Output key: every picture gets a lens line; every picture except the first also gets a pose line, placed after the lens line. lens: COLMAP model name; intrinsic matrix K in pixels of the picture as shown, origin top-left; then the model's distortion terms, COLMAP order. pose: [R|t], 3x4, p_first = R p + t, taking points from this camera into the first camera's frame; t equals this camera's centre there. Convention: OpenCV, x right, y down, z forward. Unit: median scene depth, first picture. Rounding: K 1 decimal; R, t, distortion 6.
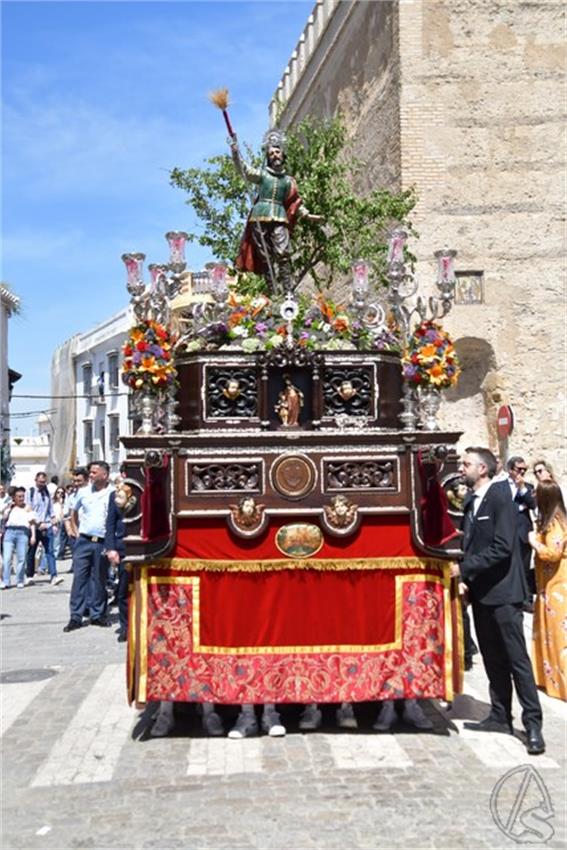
lens RADIAL K [[1050.4, 0, 281.6], [0, 1050.4, 429.0], [0, 0, 1]] dist [0.228131, 0.000000]
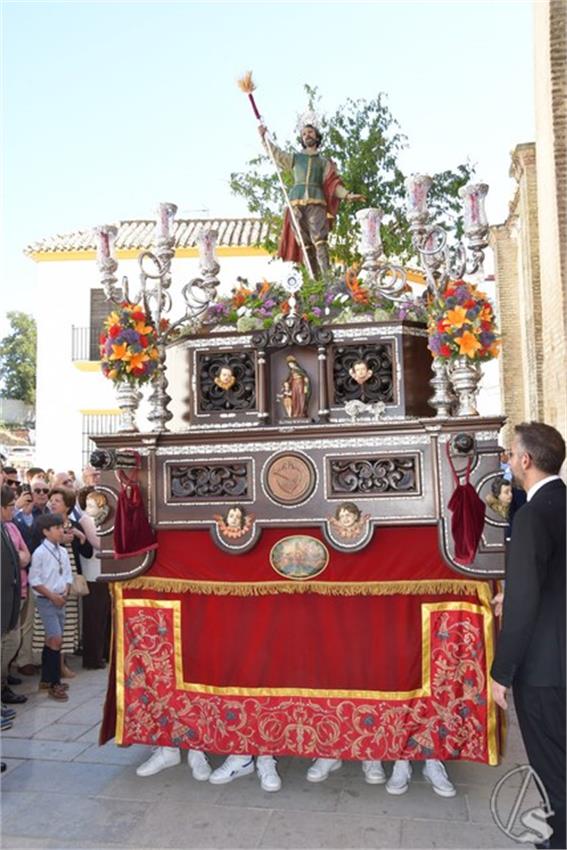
lens RADIAL K [[723.1, 0, 283.8], [0, 723.1, 430.8], [0, 0, 1]] dist [-0.014520, 0.022779]
pose [[0.973490, -0.031787, -0.226508, 0.132901], [0.029946, 0.999485, -0.011560, 0.014226], [0.226759, 0.004471, 0.973941, 0.452058]]
